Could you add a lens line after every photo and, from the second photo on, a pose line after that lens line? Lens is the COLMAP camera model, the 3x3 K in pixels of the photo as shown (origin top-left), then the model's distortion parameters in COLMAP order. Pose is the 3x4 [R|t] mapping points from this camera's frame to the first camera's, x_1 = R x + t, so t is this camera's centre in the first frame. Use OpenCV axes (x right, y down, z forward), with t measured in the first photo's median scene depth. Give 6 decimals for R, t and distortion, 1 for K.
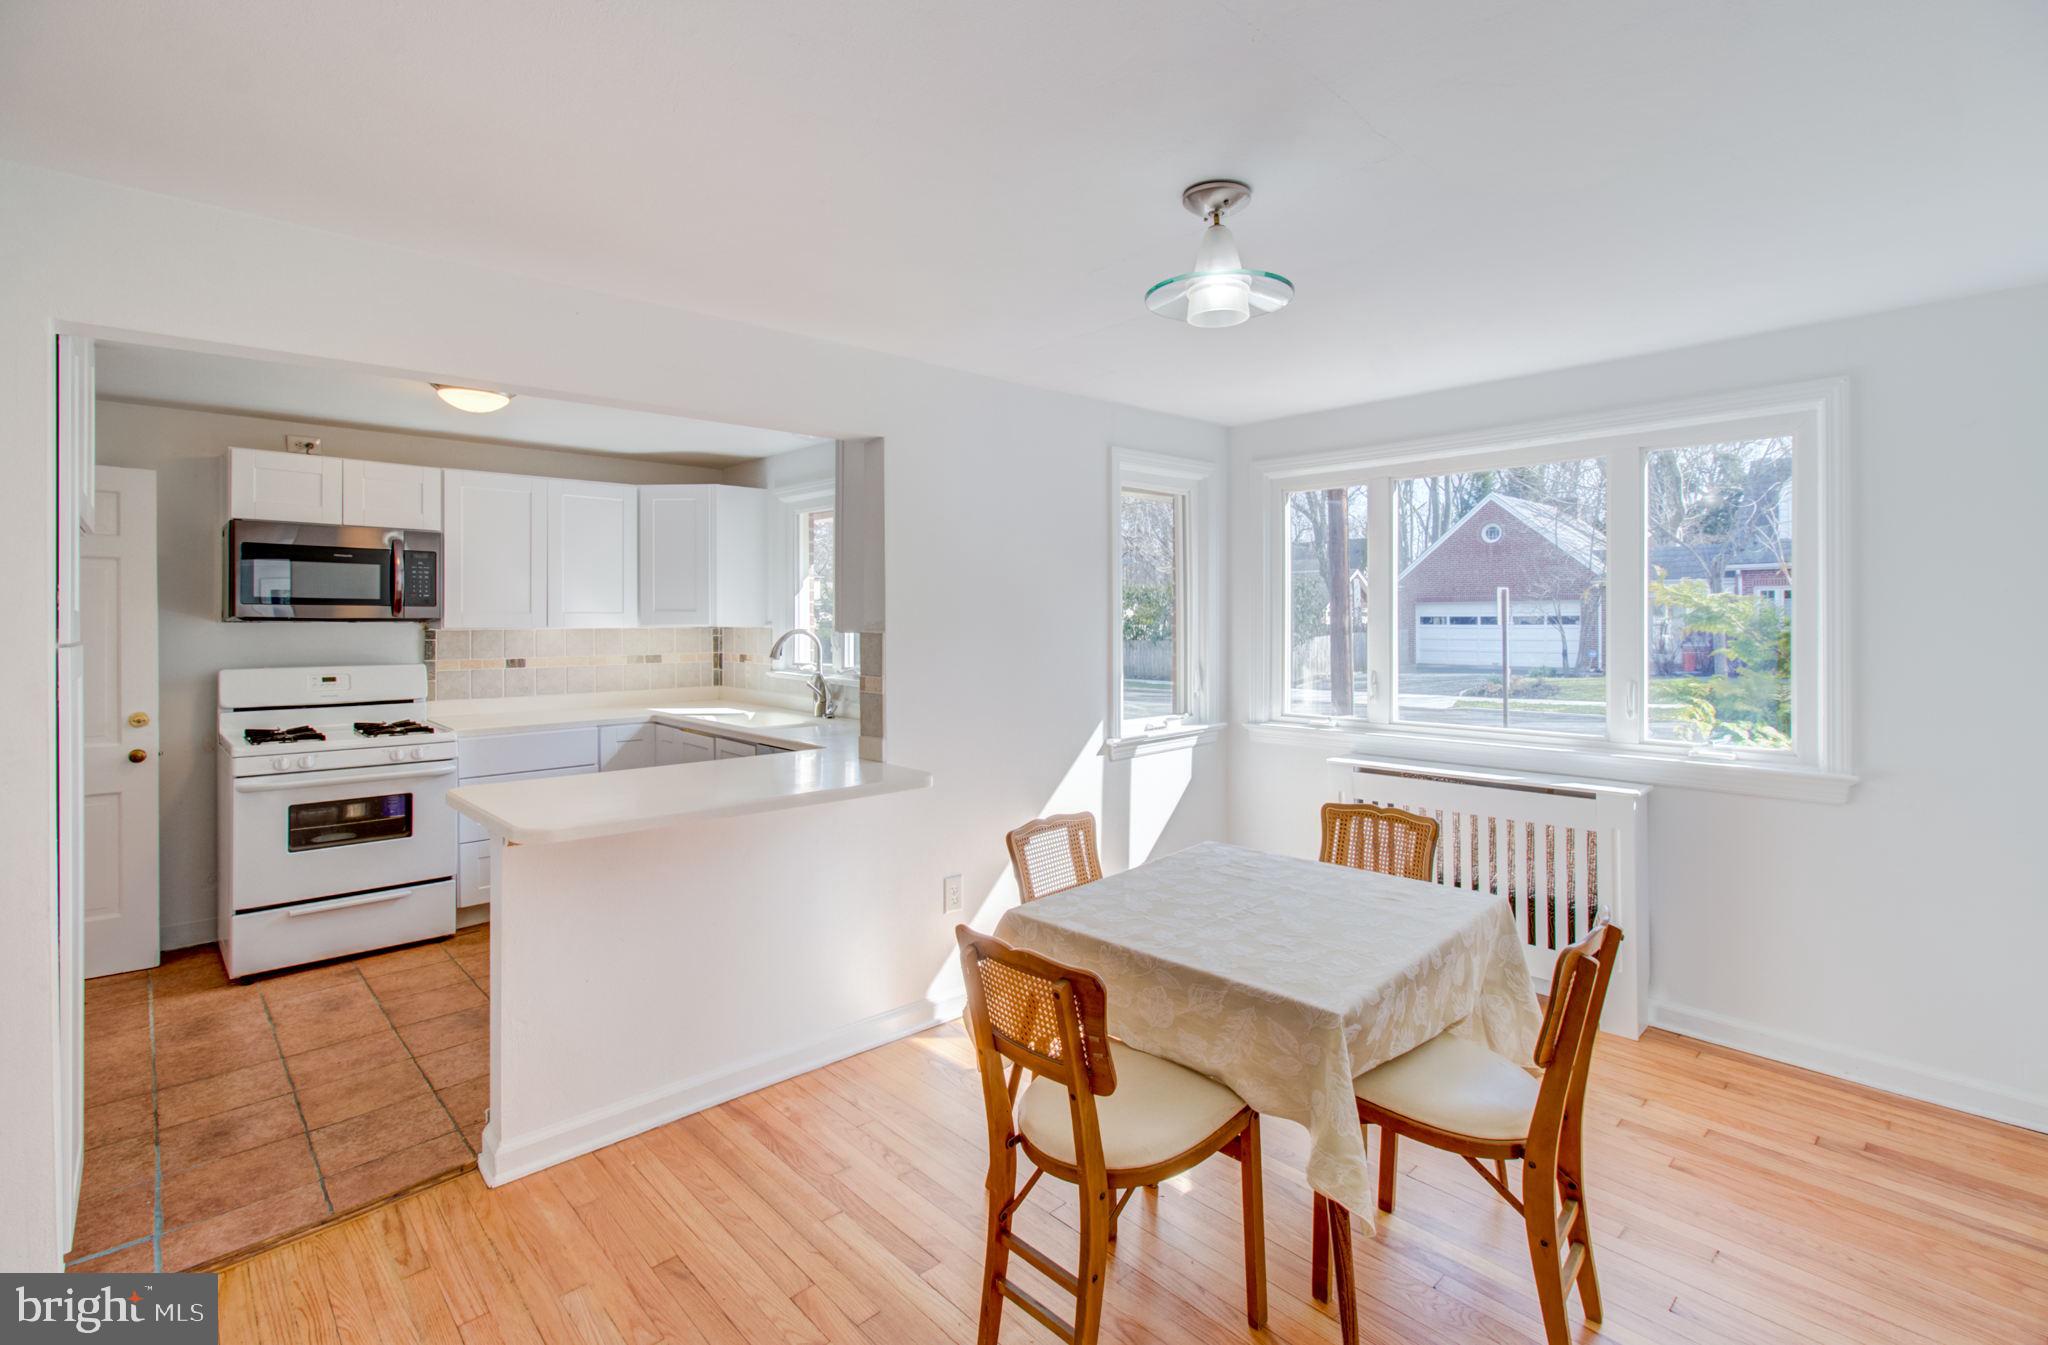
lens RADIAL K [[948.2, 0, 1028.3], [0, 948.2, 623.1], [0, 0, 1]] dist [0.000488, 0.000639]
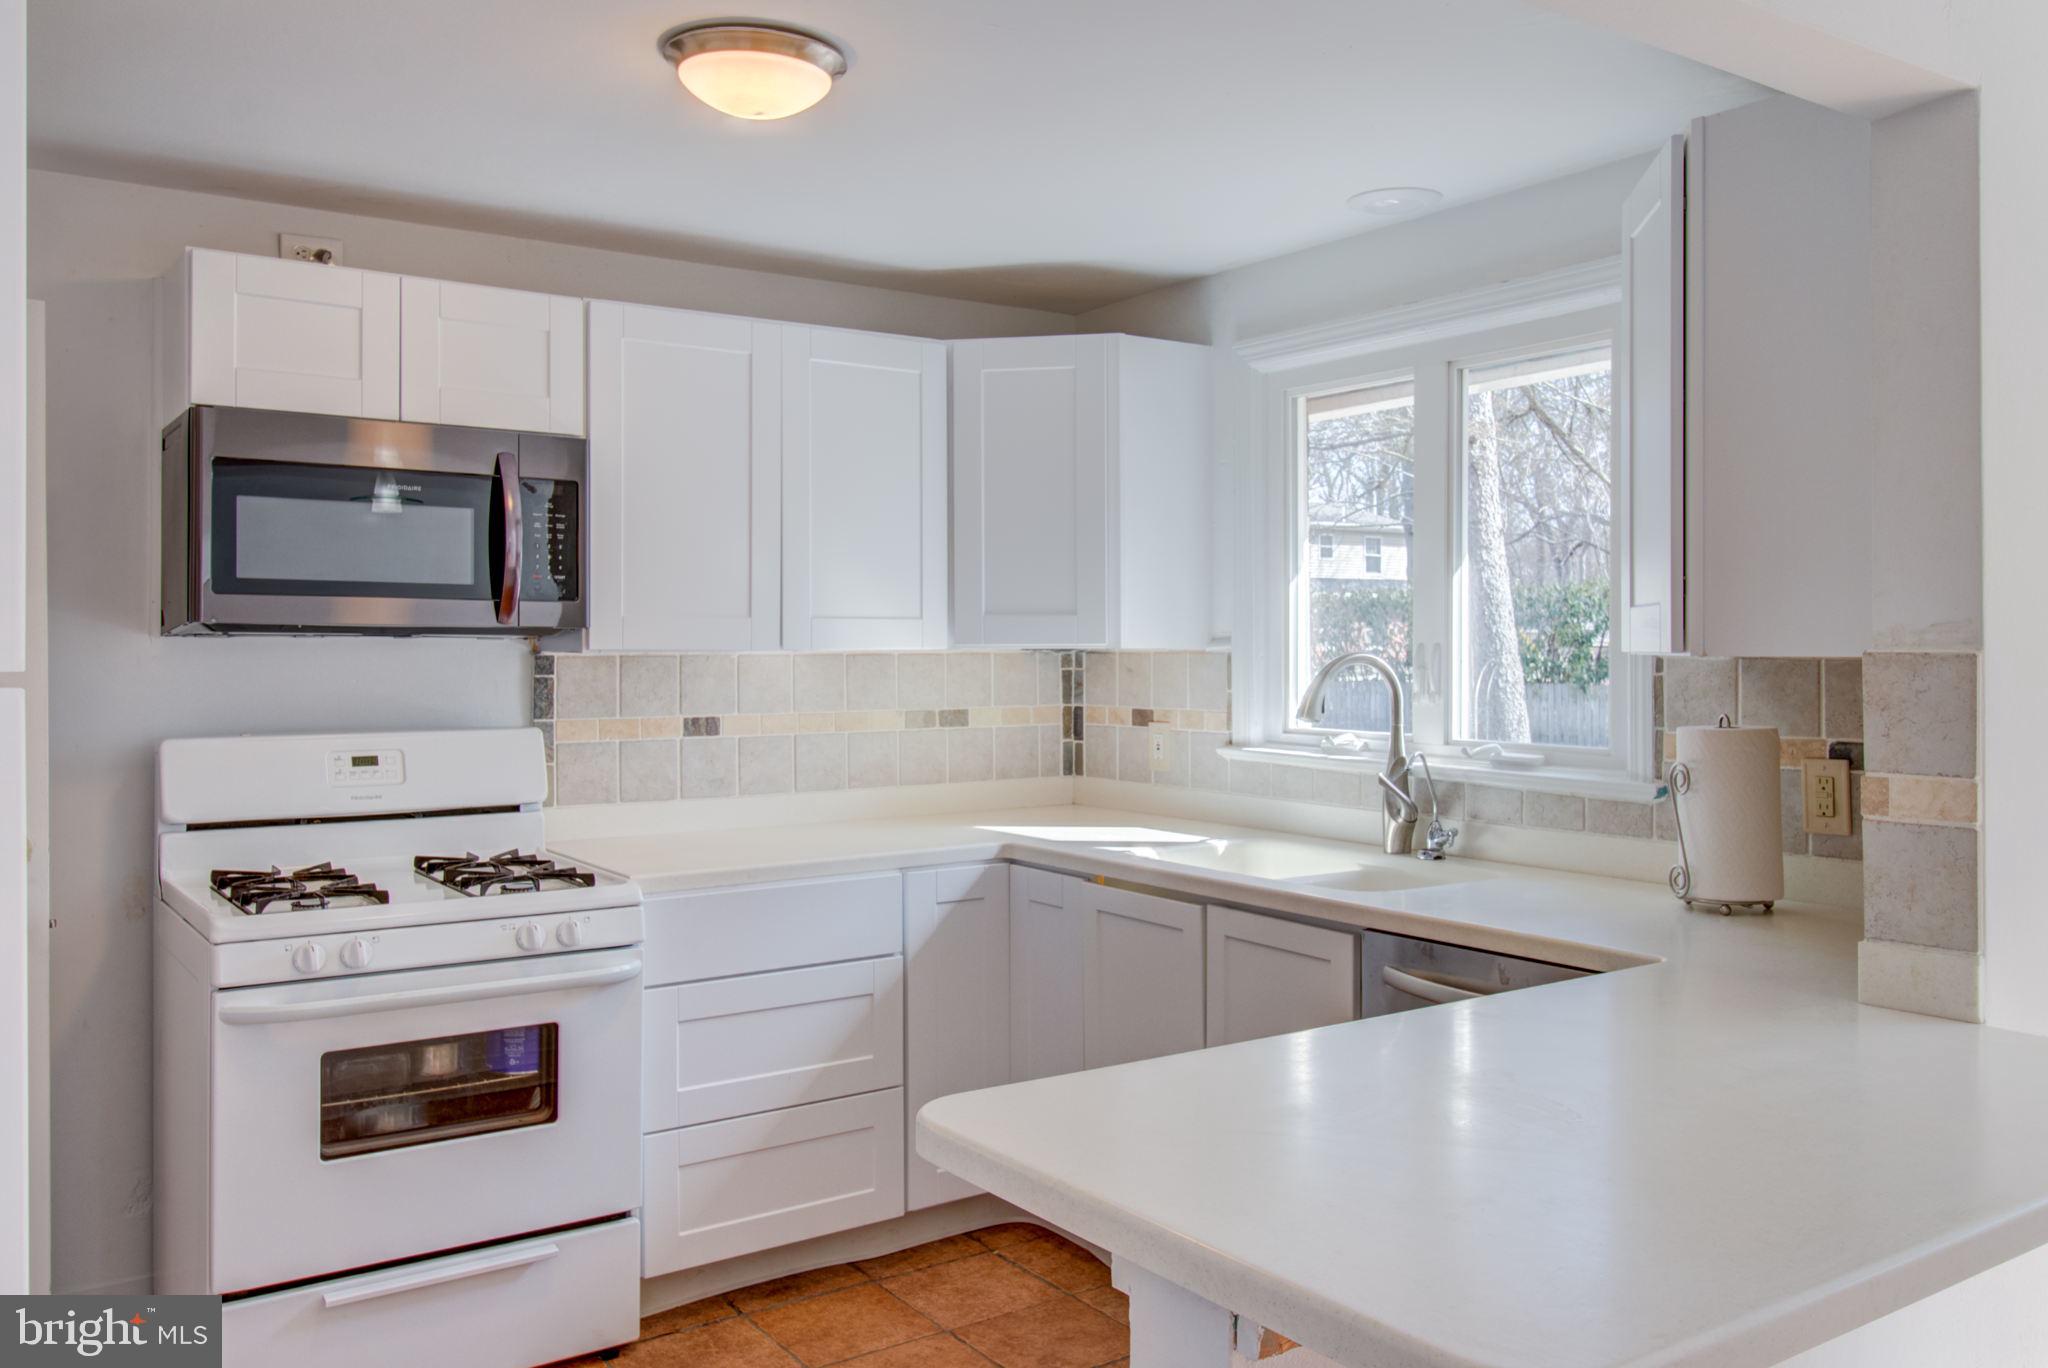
lens RADIAL K [[1634.2, 0, 1026.7], [0, 1634.2, 642.9], [0, 0, 1]] dist [0.006846, -0.006777]
pose [[0.989456, -0.001757, -0.144824, -0.310578], [0.000800, 0.999977, -0.006664, 0.007999], [0.144832, 0.006477, 0.989435, 0.267863]]
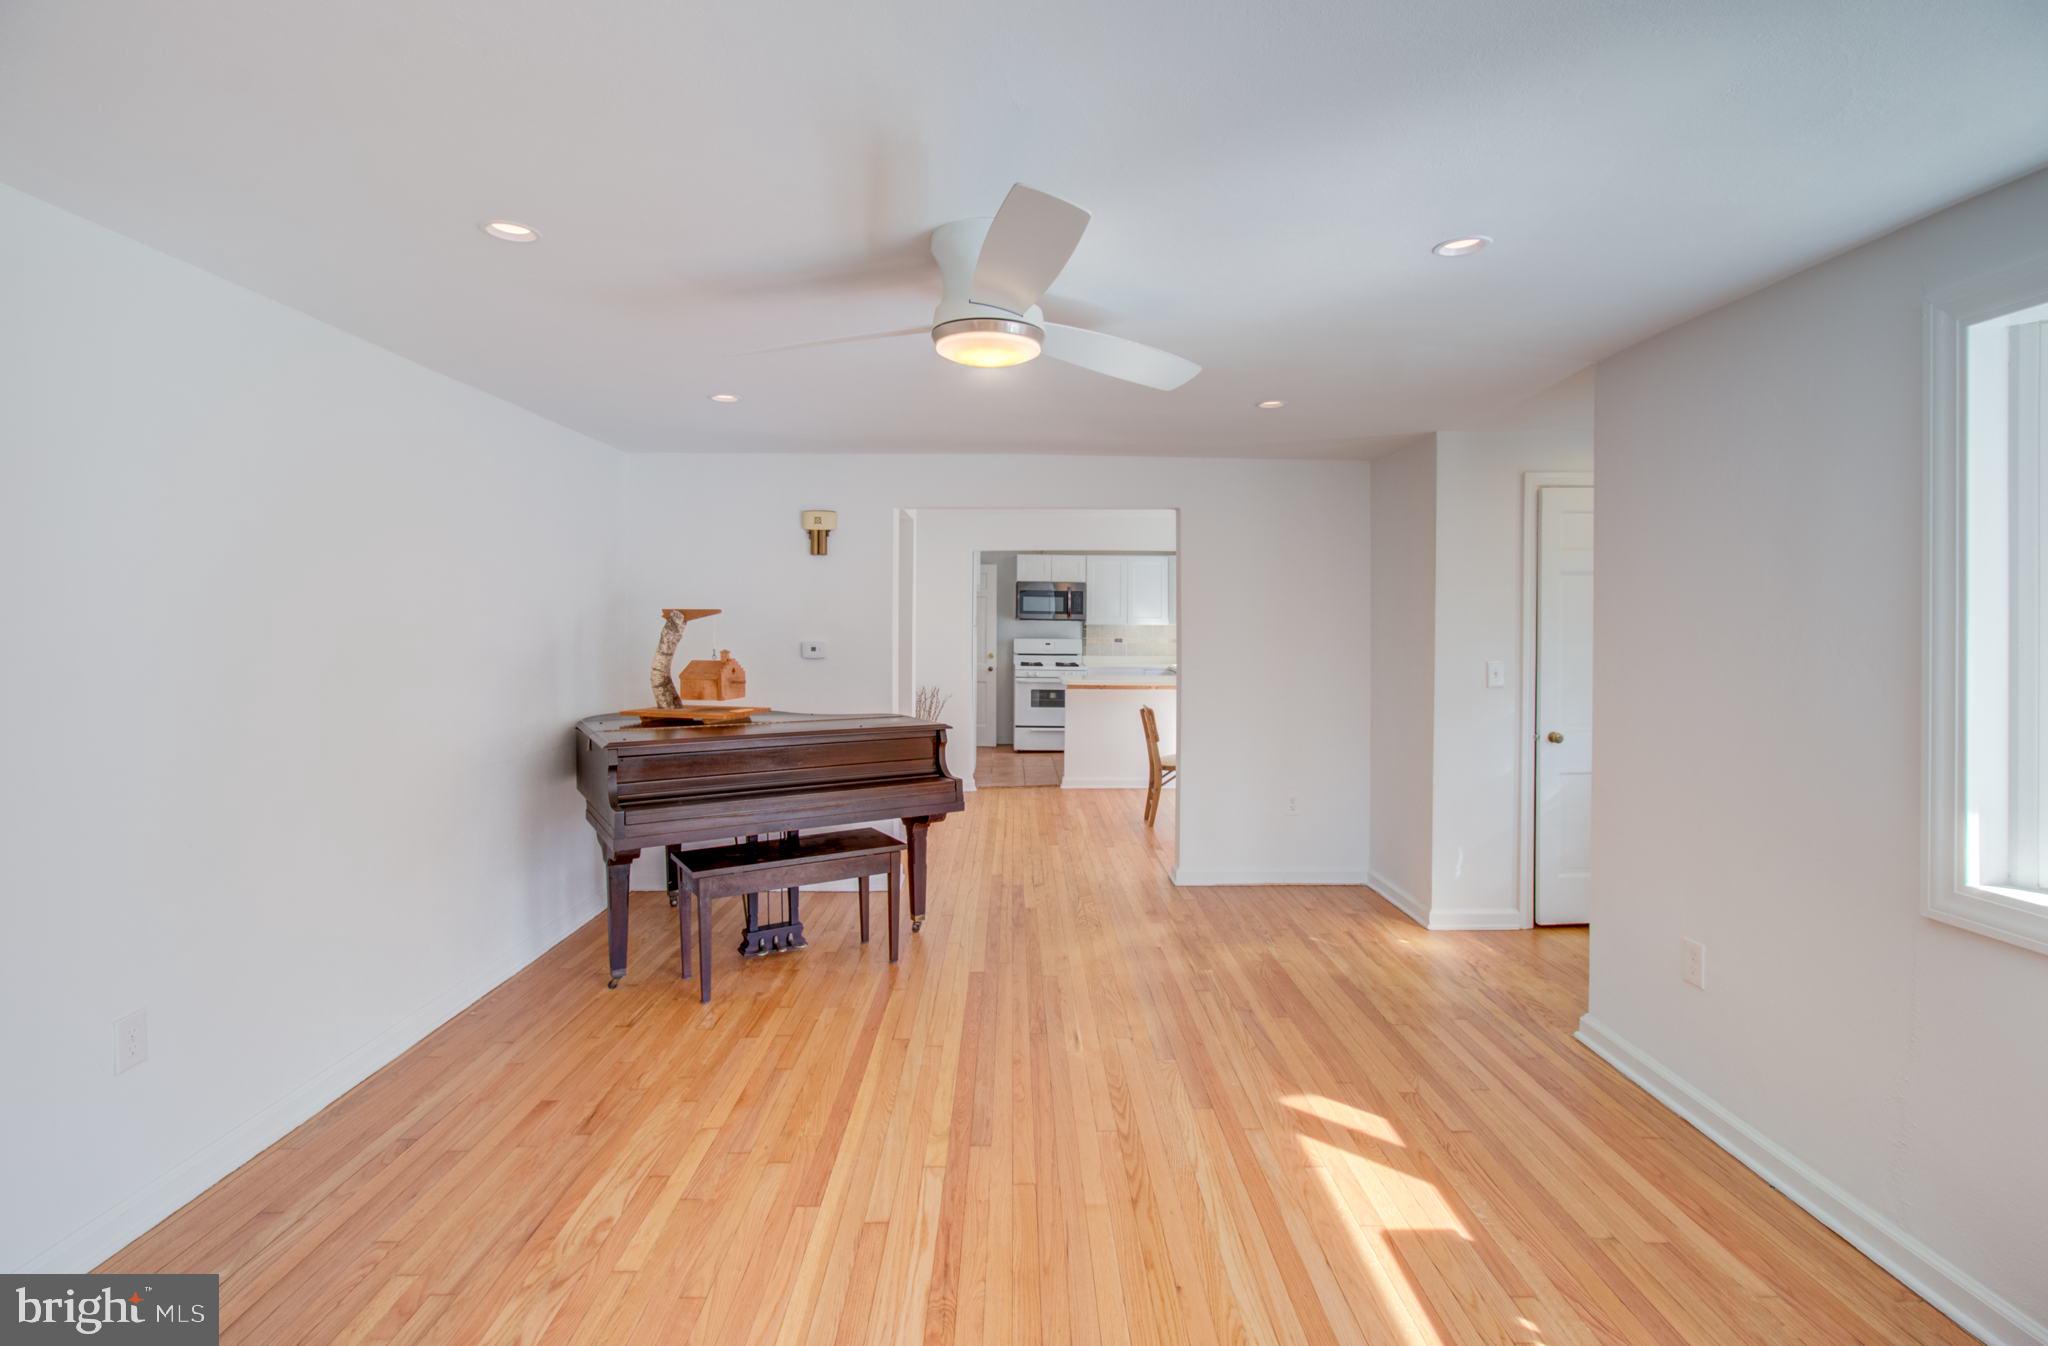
lens RADIAL K [[948.2, 0, 1028.3], [0, 948.2, 623.6], [0, 0, 1]] dist [0.000488, 0.000639]
pose [[0.748205, 0.003215, -0.663460, 0.864462], [-0.011402, 0.999903, -0.008013, 0.026952], [0.663370, 0.013560, 0.748169, -0.882214]]
